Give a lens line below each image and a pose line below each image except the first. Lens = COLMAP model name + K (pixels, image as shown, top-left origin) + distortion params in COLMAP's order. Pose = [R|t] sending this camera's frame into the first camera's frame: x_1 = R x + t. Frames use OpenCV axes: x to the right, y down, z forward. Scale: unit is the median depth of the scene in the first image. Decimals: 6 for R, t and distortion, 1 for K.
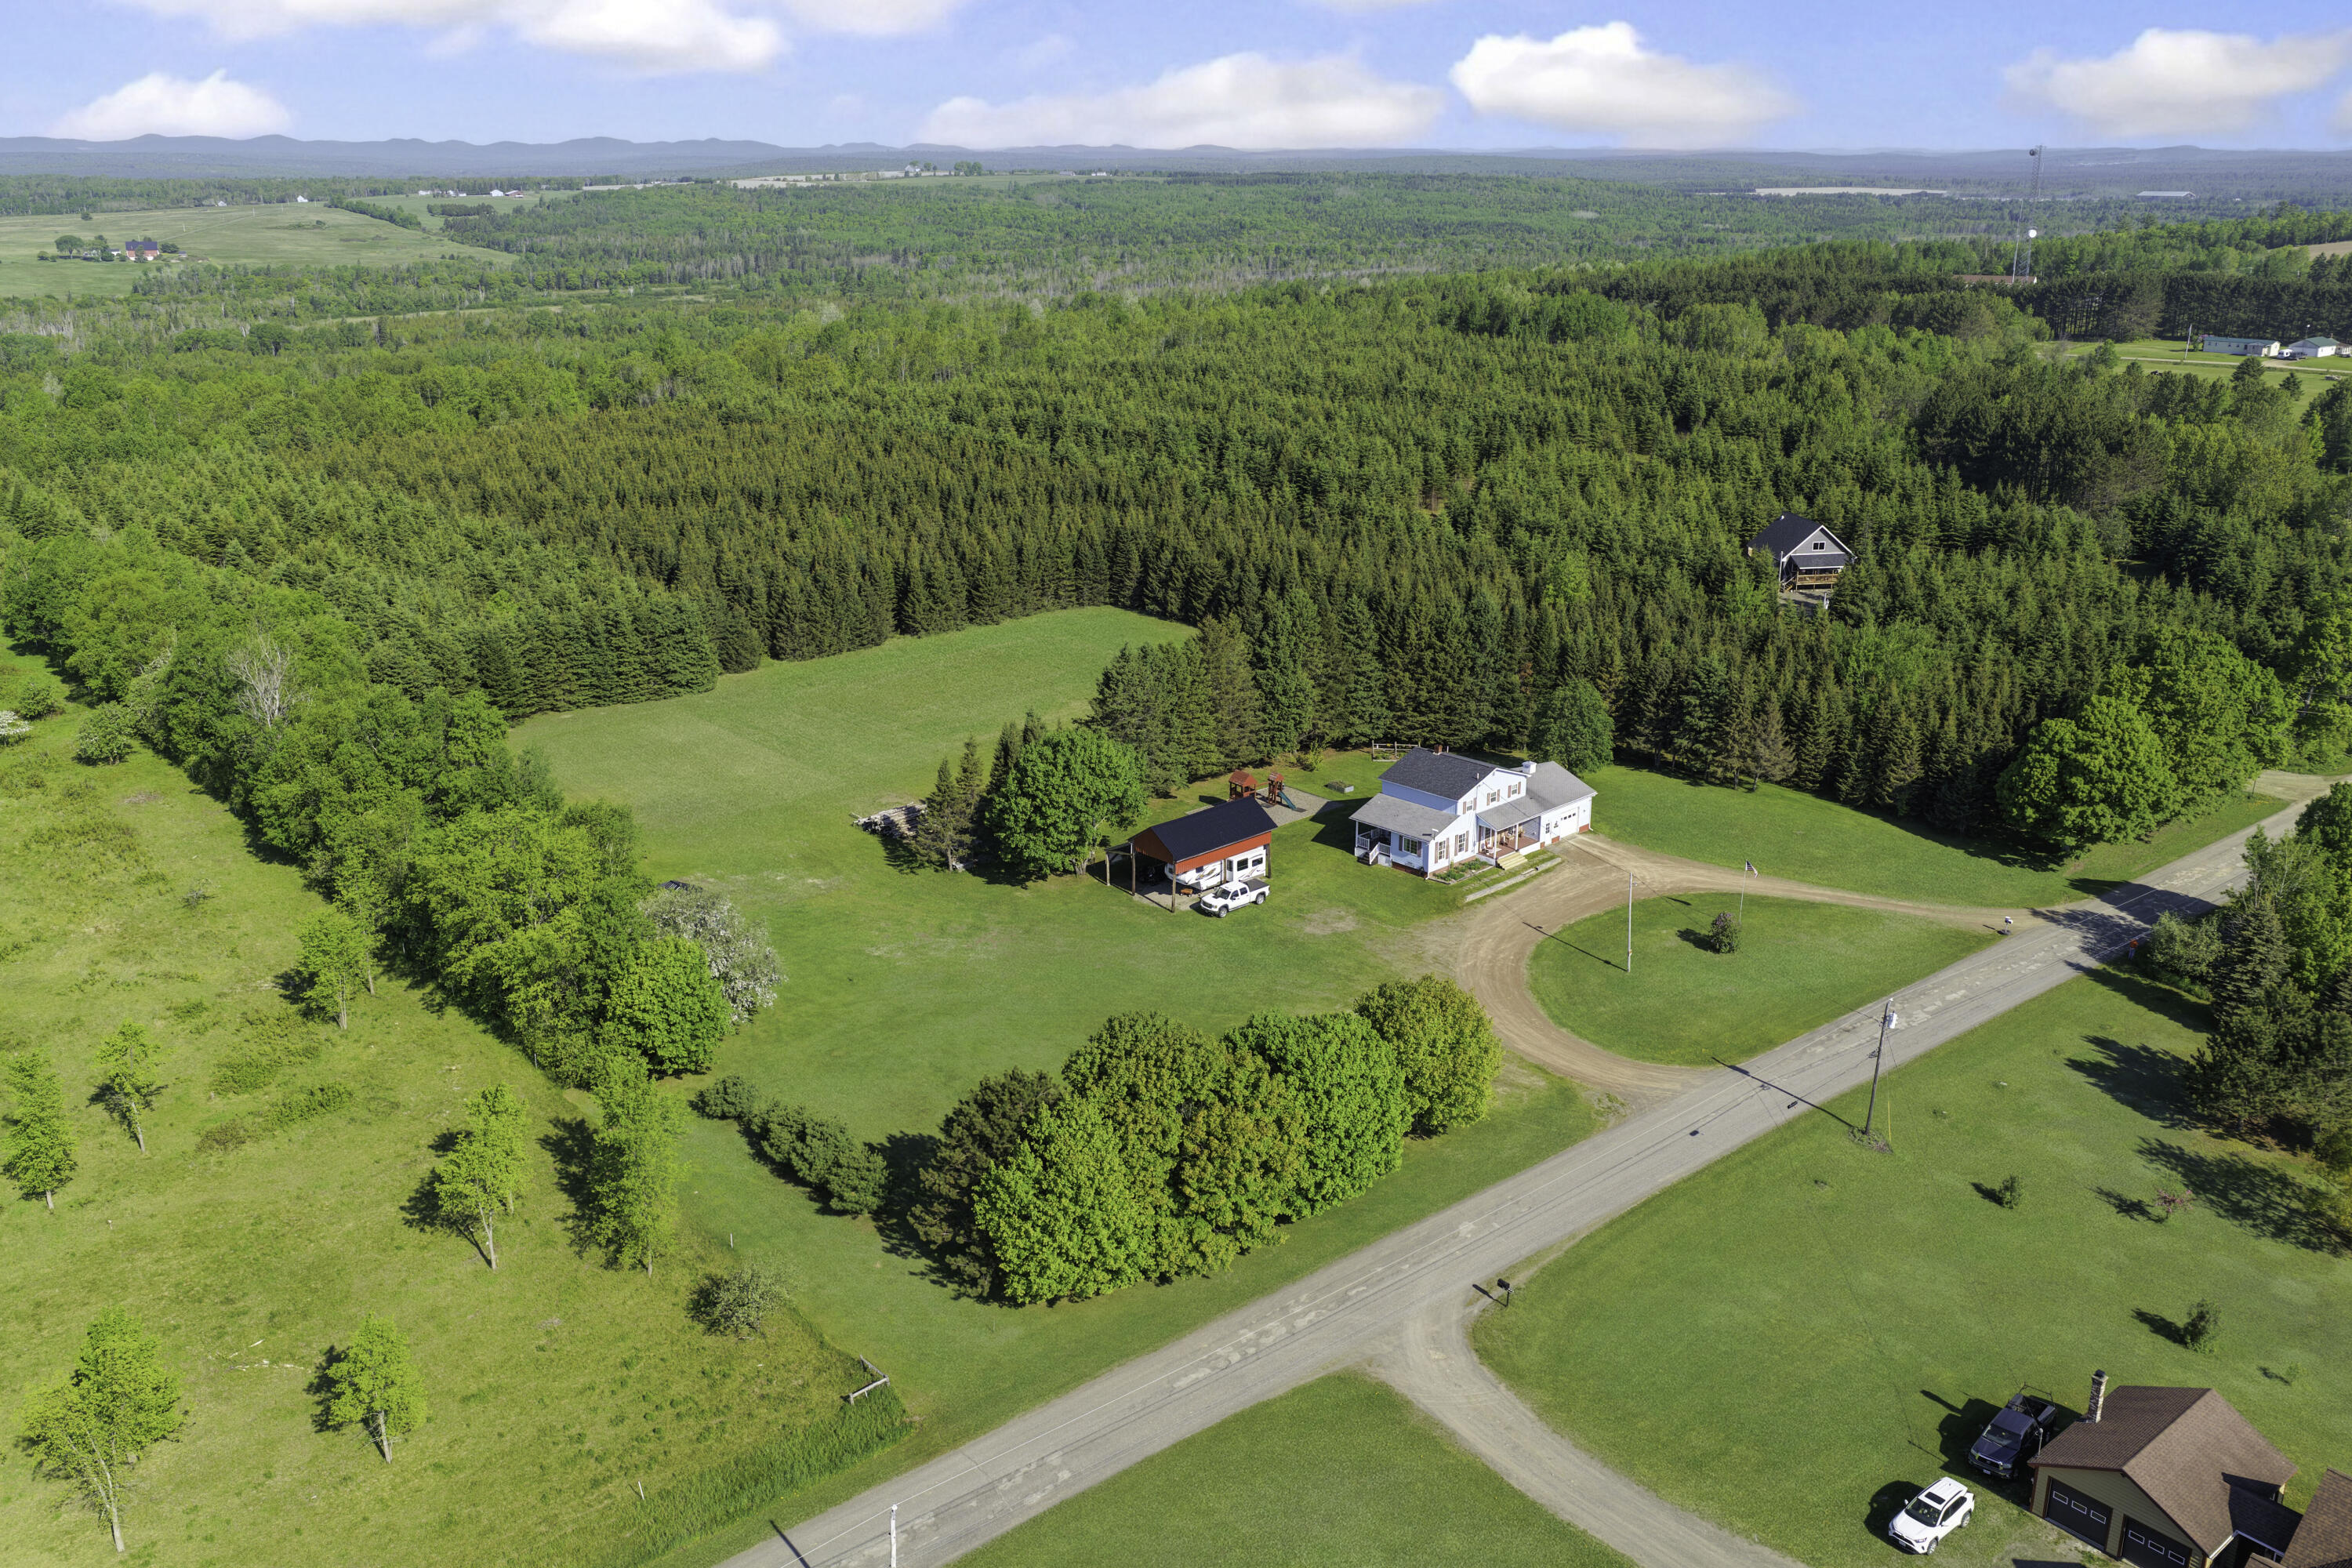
lens RADIAL K [[1942.6, 0, 1176.0], [0, 1942.6, 784.0], [0, 0, 1]] dist [-0.018799, 0.044028]
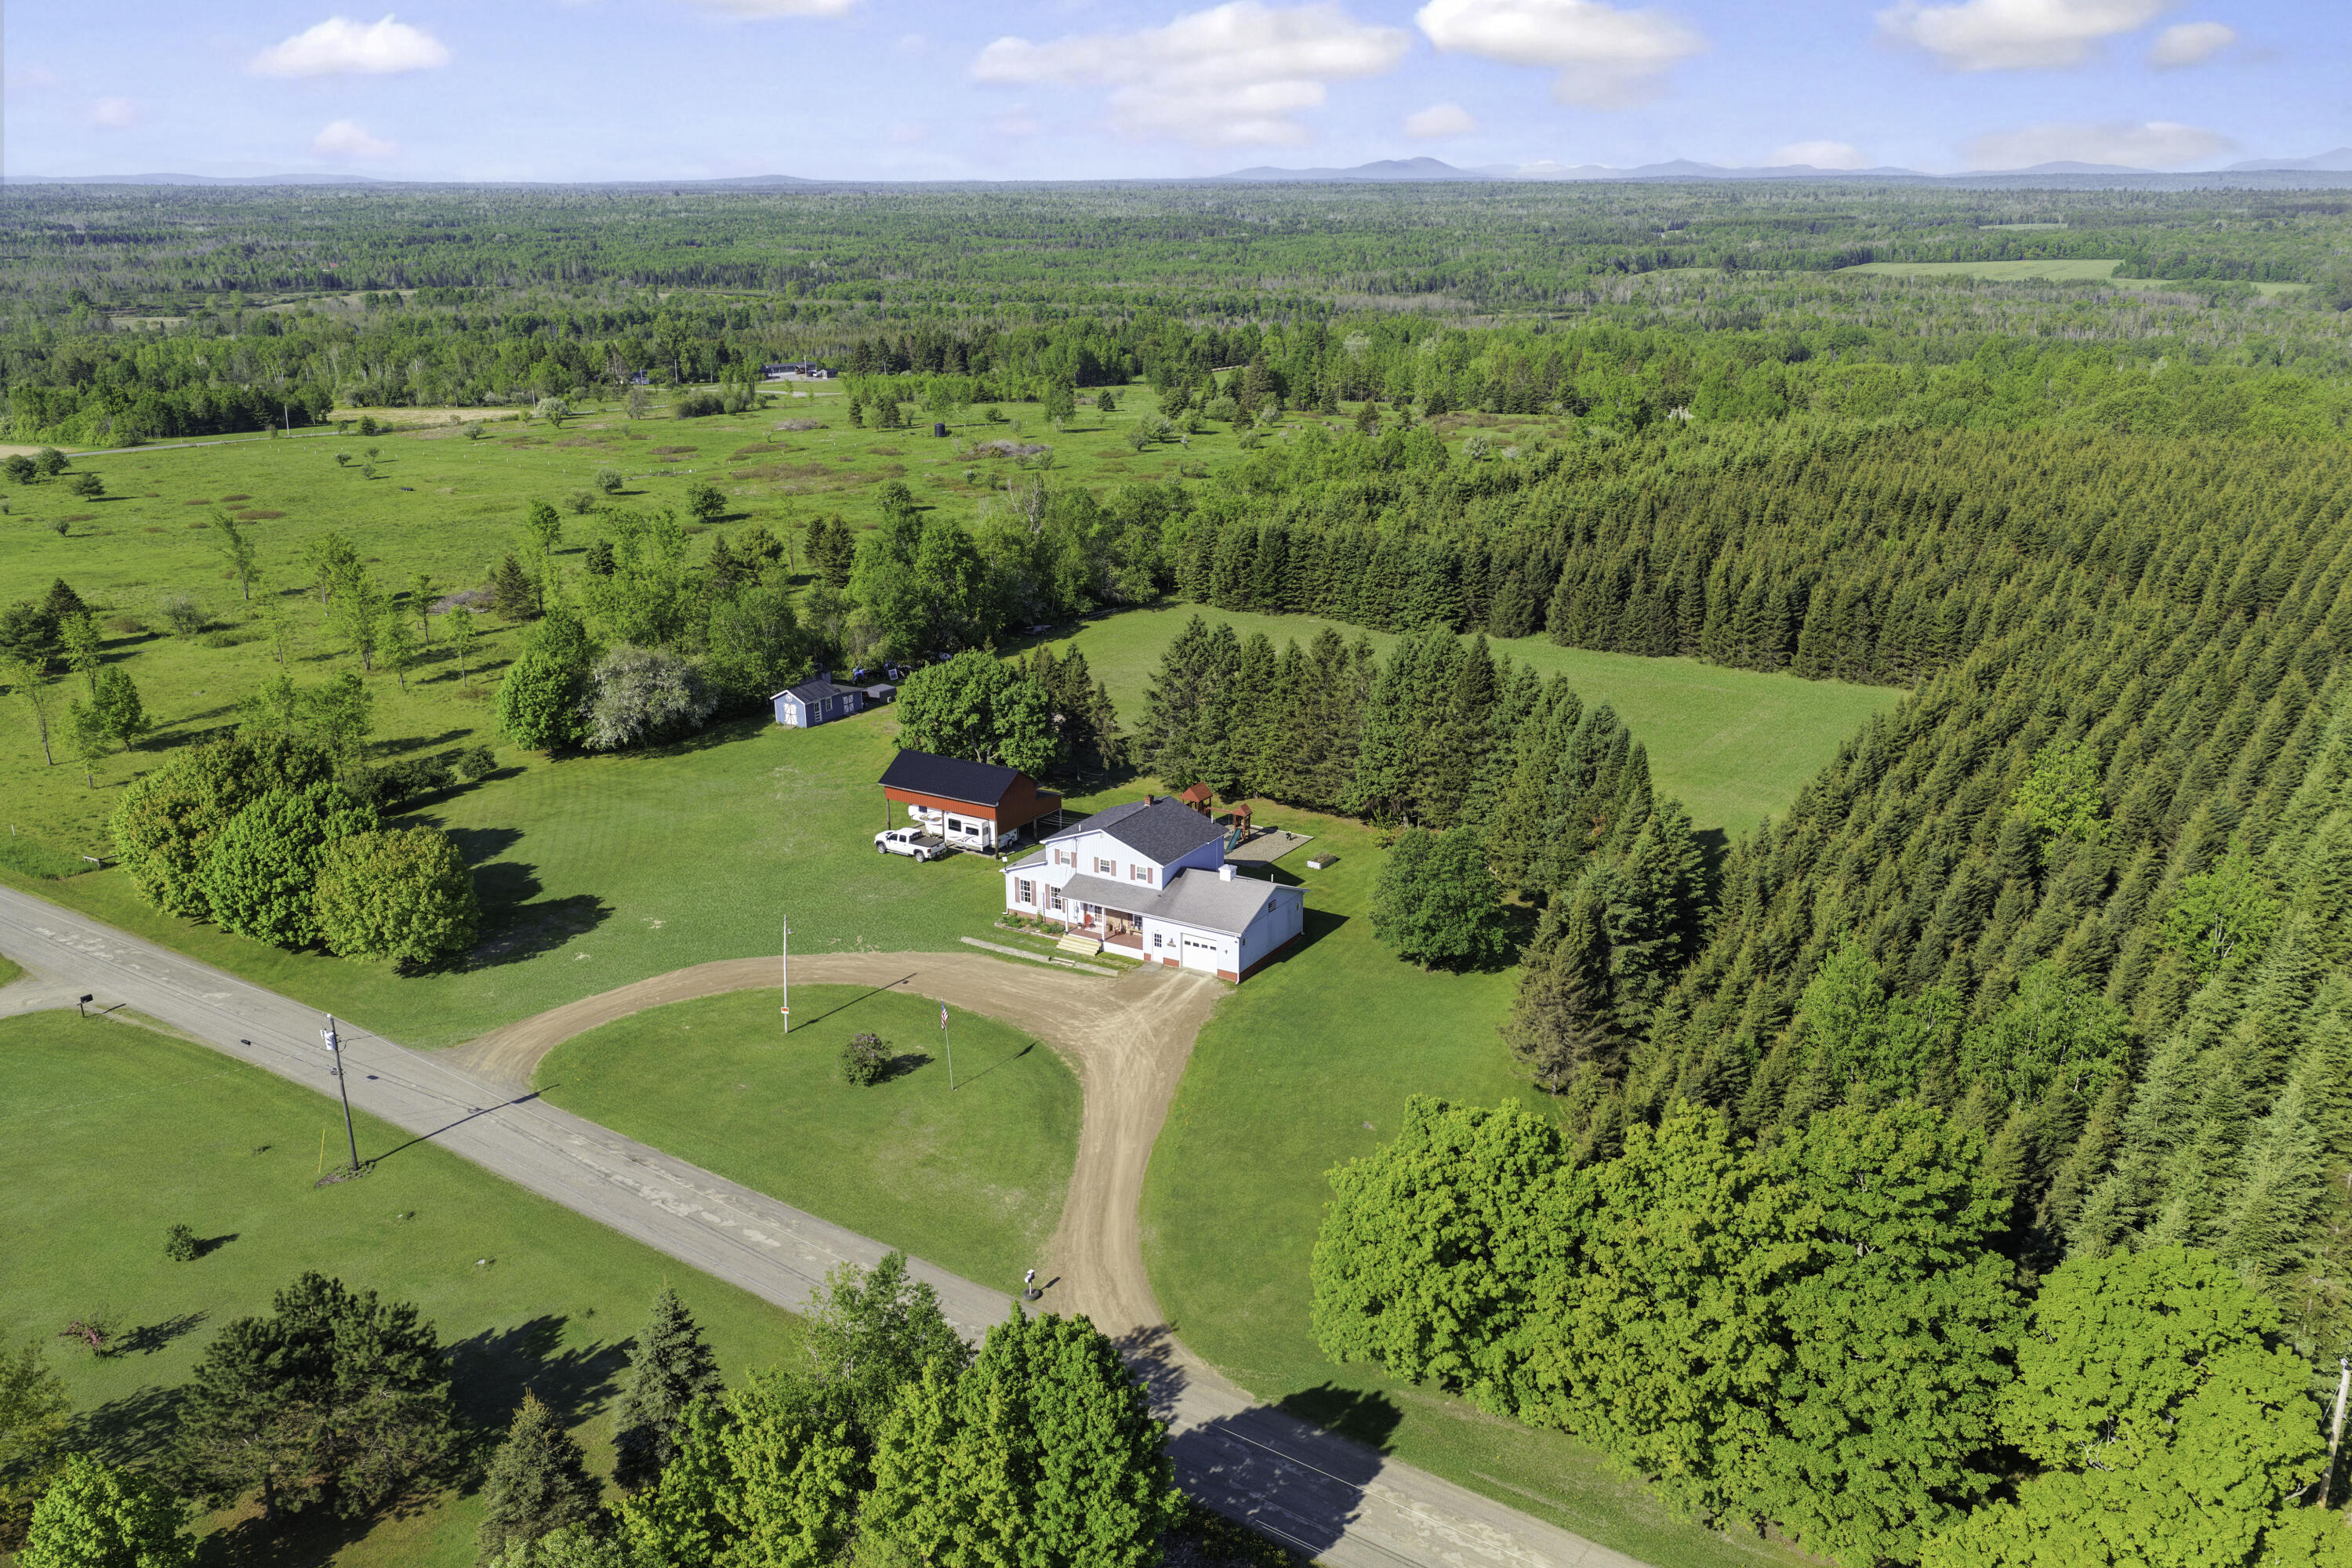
lens RADIAL K [[1942.6, 0, 1176.0], [0, 1942.6, 784.0], [0, 0, 1]] dist [-0.018799, 0.044028]
pose [[0.262250, 0.291071, -0.920056, 0.896218], [-0.298270, 0.931189, 0.209575, -0.200488], [0.917747, 0.219464, 0.331022, 0.759047]]
